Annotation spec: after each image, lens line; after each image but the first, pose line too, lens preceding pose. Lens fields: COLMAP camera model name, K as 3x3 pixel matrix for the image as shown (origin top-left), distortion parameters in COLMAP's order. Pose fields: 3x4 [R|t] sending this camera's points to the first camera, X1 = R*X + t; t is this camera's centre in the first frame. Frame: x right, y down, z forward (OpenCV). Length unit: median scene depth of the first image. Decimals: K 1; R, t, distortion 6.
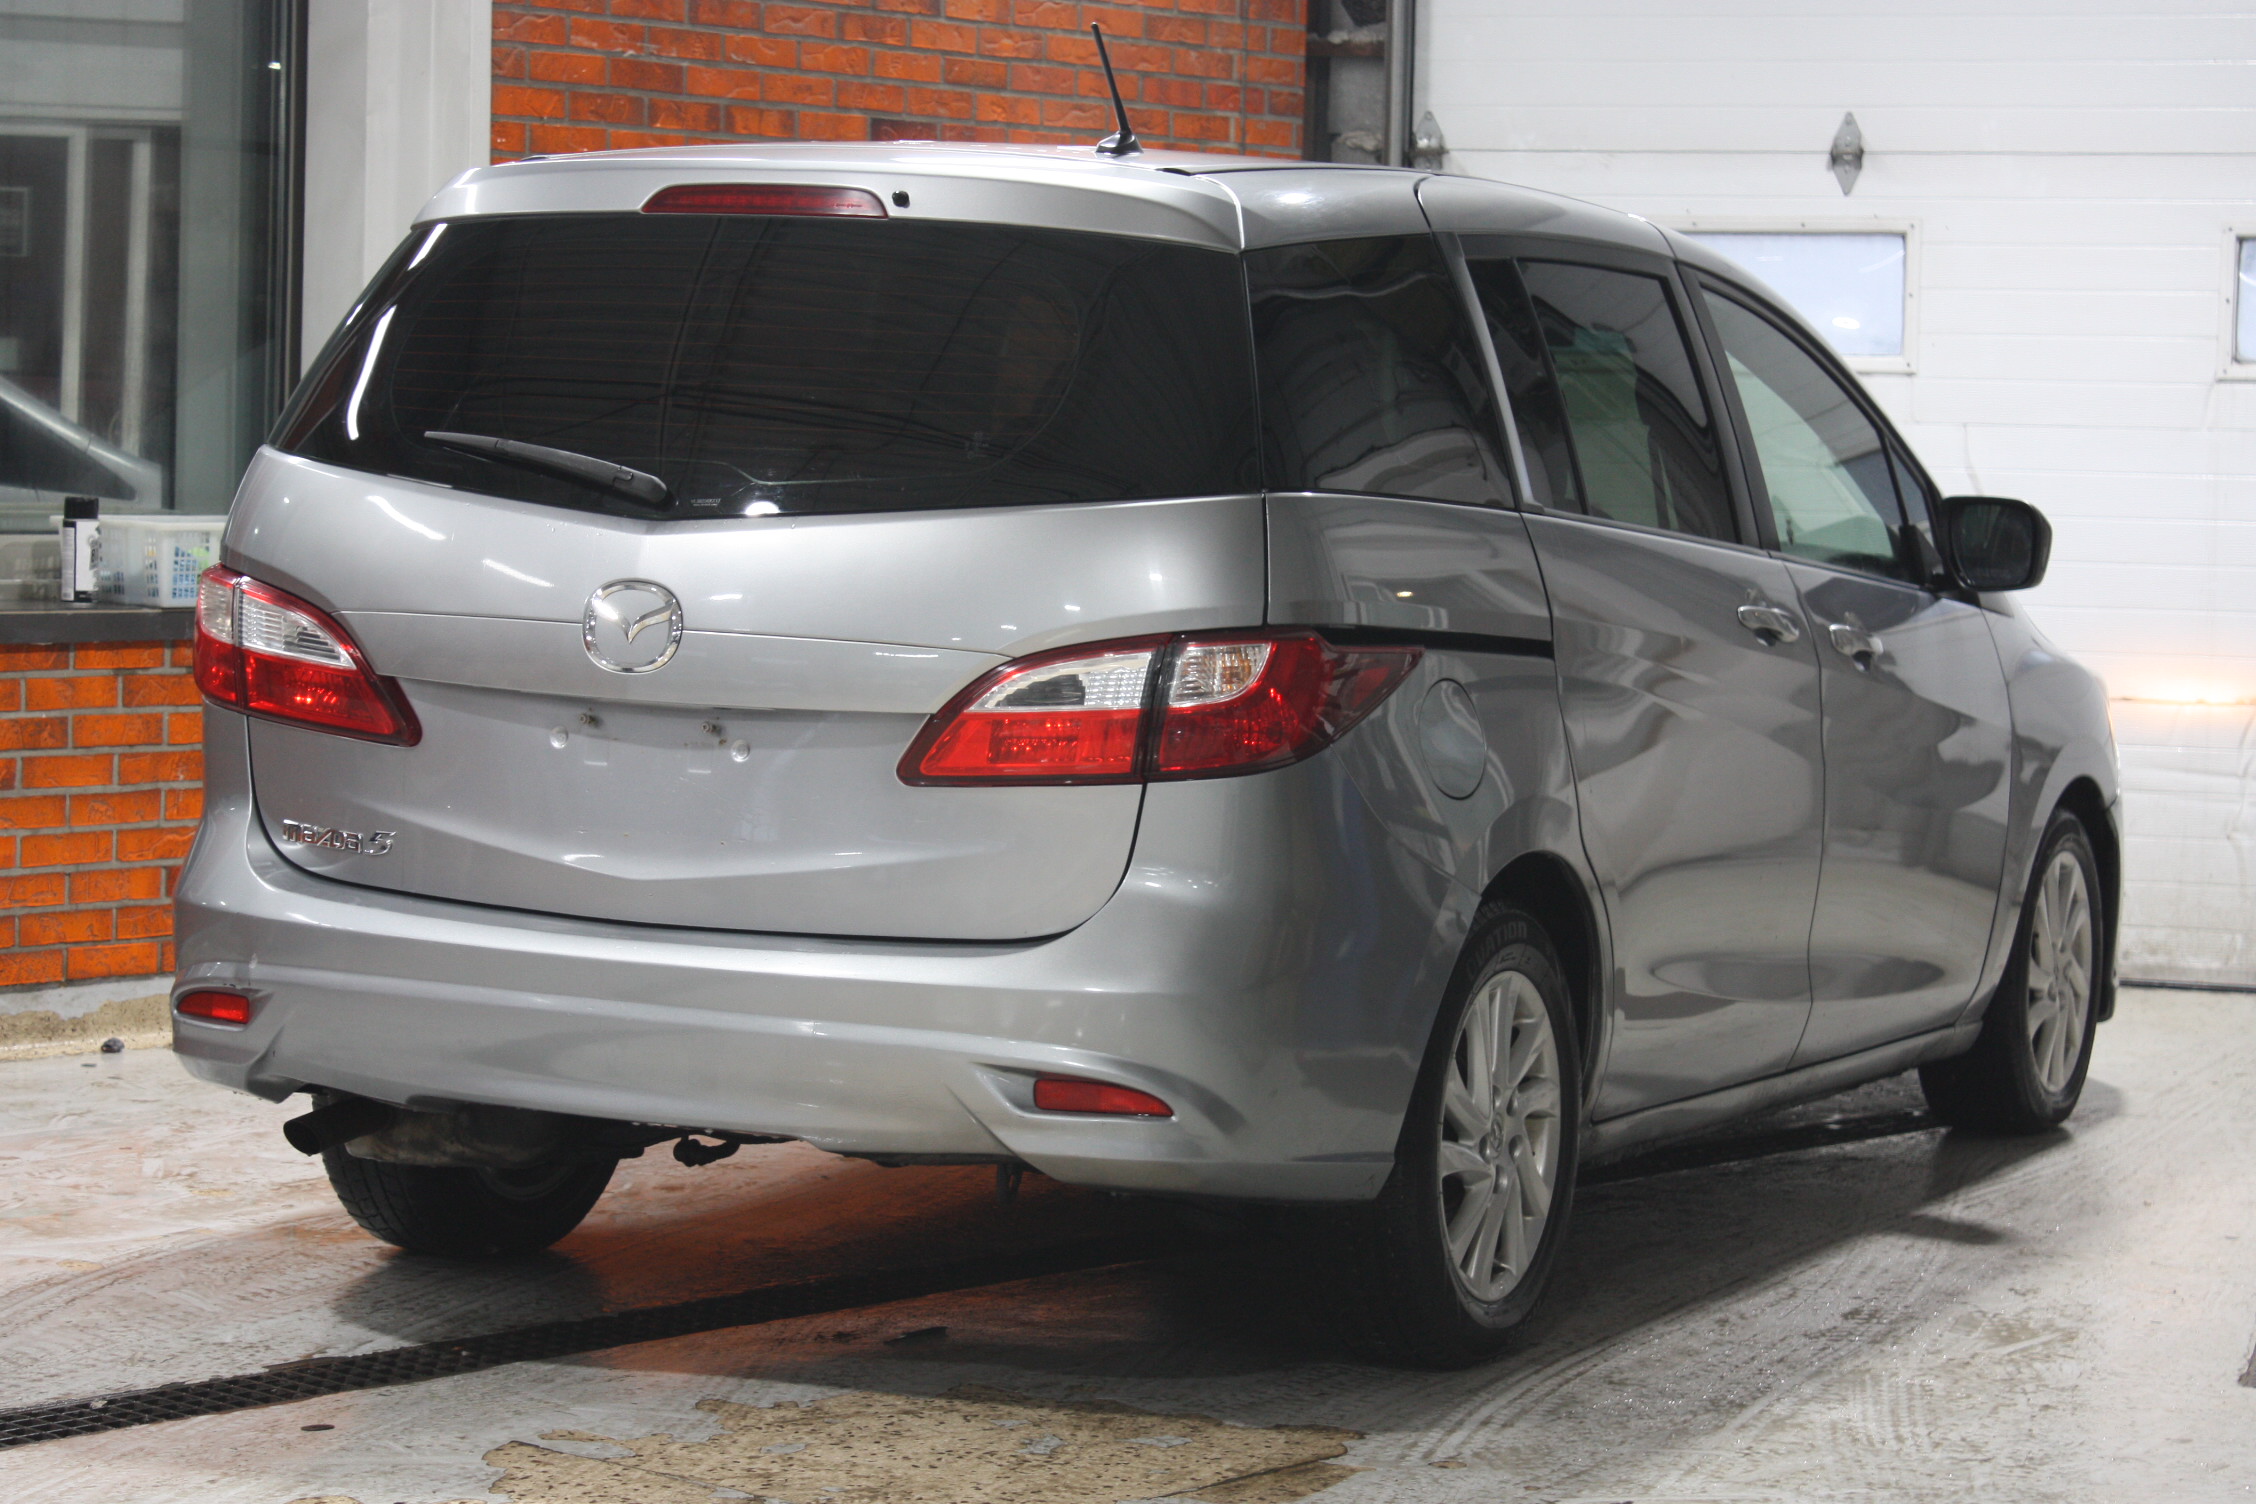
lens RADIAL K [[5028.6, 0, 1128.7], [0, 5028.6, 742.5], [0, 0, 1]] dist [0.033925, 0.000000]
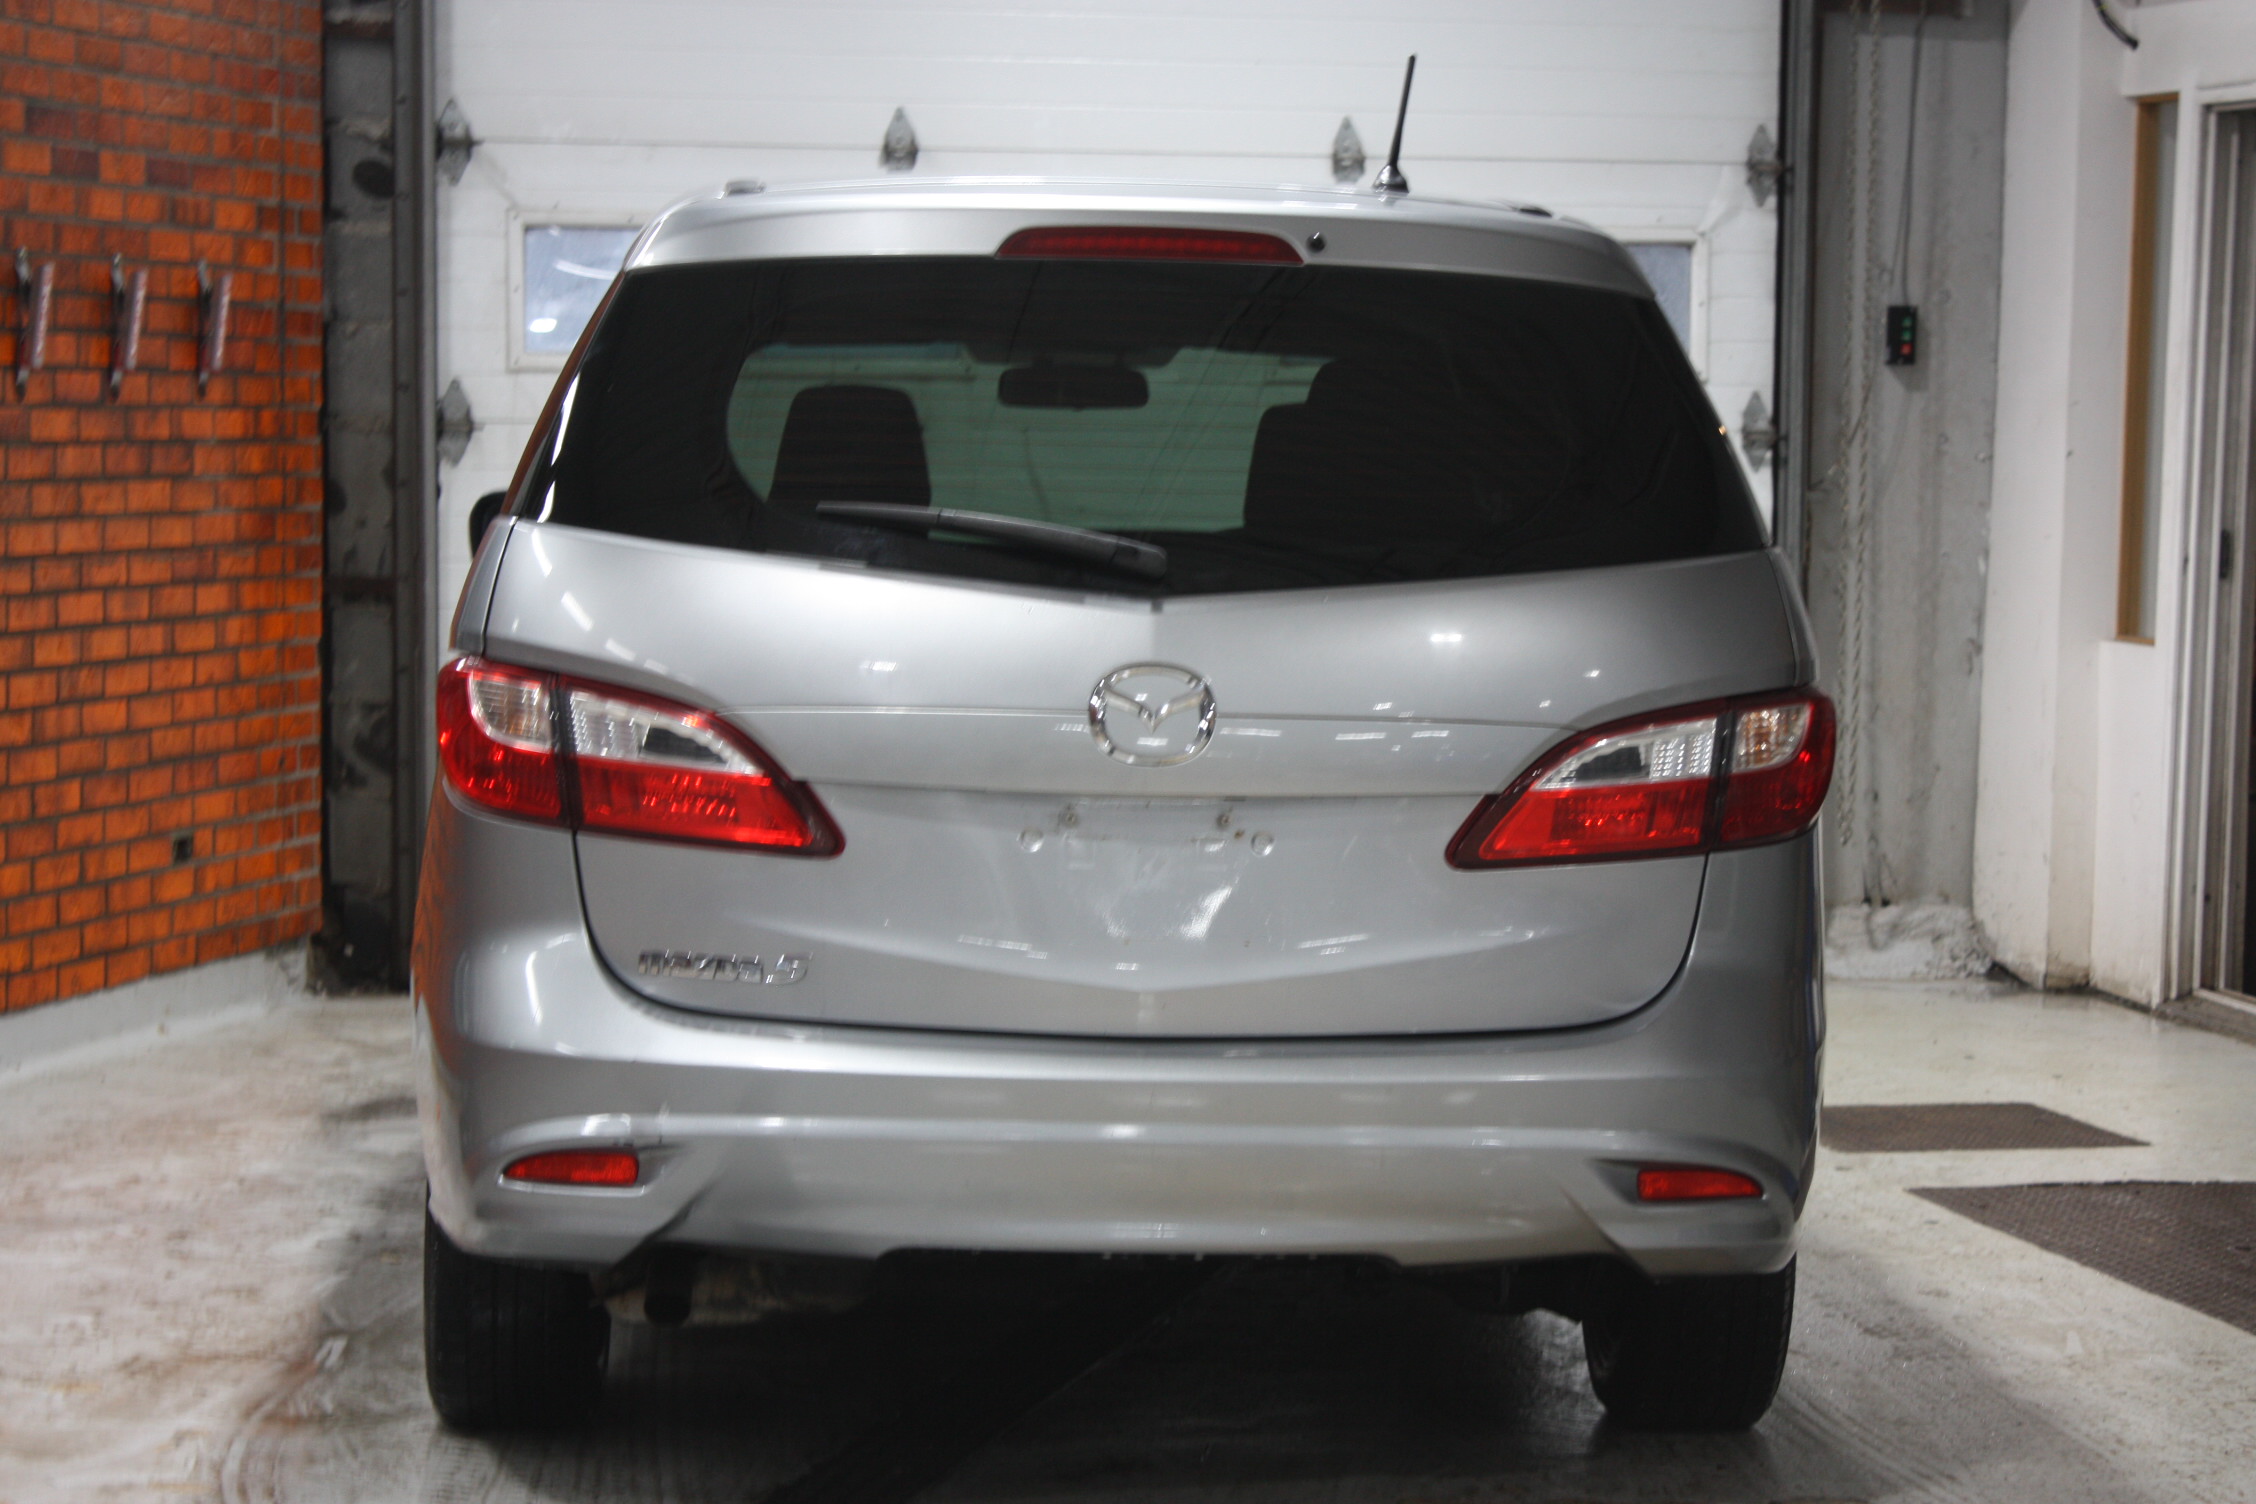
lens RADIAL K [[5364.3, 0, 1128.0], [0, 5364.3, 759.1], [0, 0, 1]] dist [-0.079980, 0.000000]
pose [[0.868397, -0.046355, 0.493699, -0.551999], [0.041443, 0.998922, 0.020895, -0.033405], [-0.494135, 0.002316, 0.869382, 0.144999]]
